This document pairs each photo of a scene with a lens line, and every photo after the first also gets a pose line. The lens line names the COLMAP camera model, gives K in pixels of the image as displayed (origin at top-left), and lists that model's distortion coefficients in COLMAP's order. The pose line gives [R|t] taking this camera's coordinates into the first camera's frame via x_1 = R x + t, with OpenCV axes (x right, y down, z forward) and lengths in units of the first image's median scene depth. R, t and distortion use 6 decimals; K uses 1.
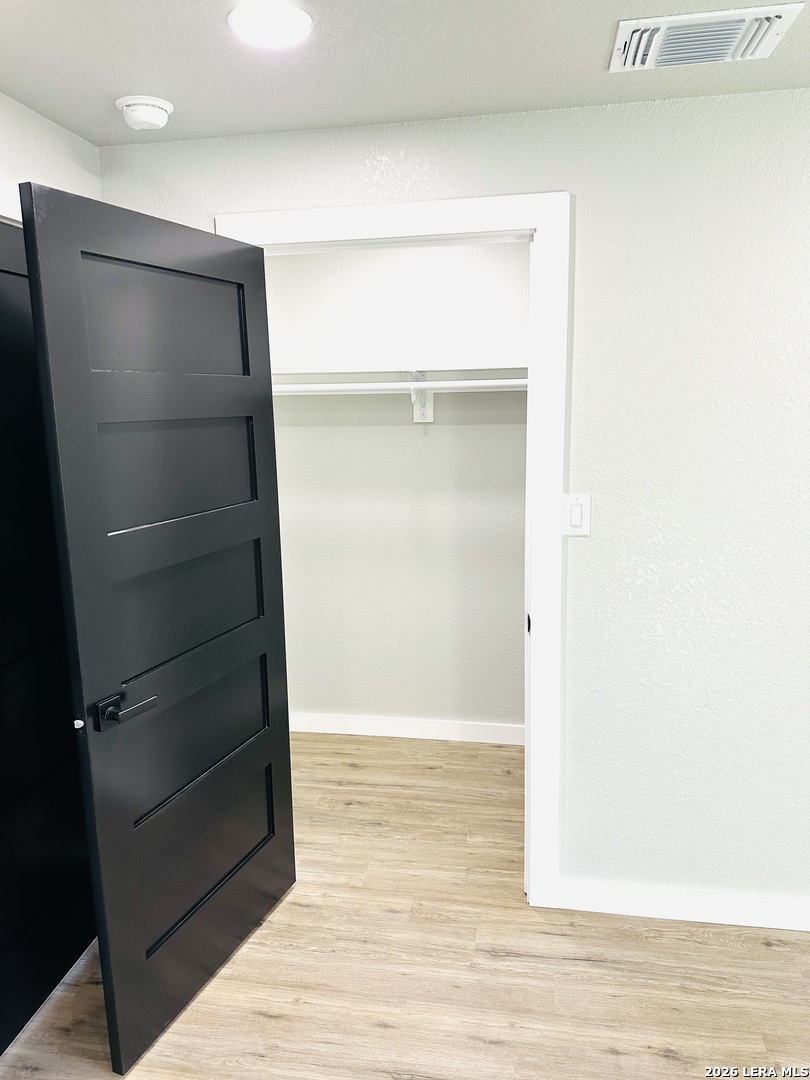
lens RADIAL K [[771.4, 0, 399.1], [0, 771.4, 538.7], [0, 0, 1]] dist [0.068241, -0.077811]
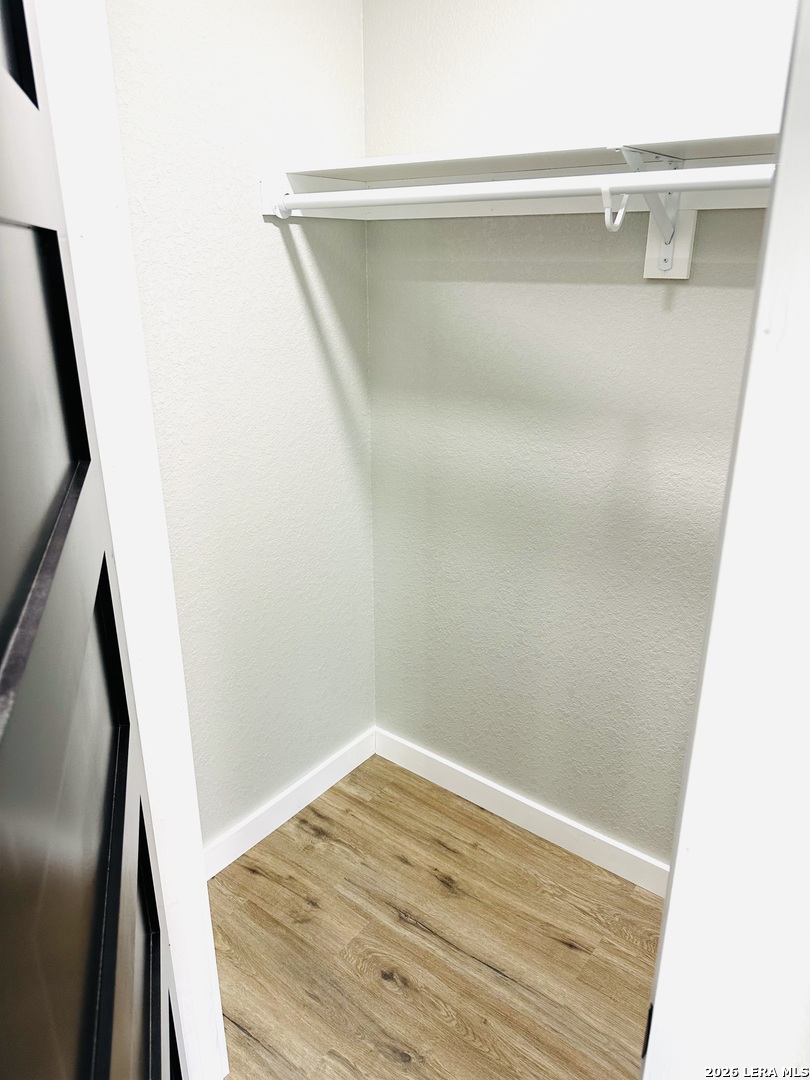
lens RADIAL K [[771.4, 0, 411.9], [0, 771.4, 540.4], [0, 0, 1]] dist [0.068241, -0.077811]
pose [[0.879307, 0.183721, -0.439392, 0.131179], [-0.103712, 0.974324, 0.199843, -0.076665], [0.464825, -0.130153, 0.875784, 0.506597]]
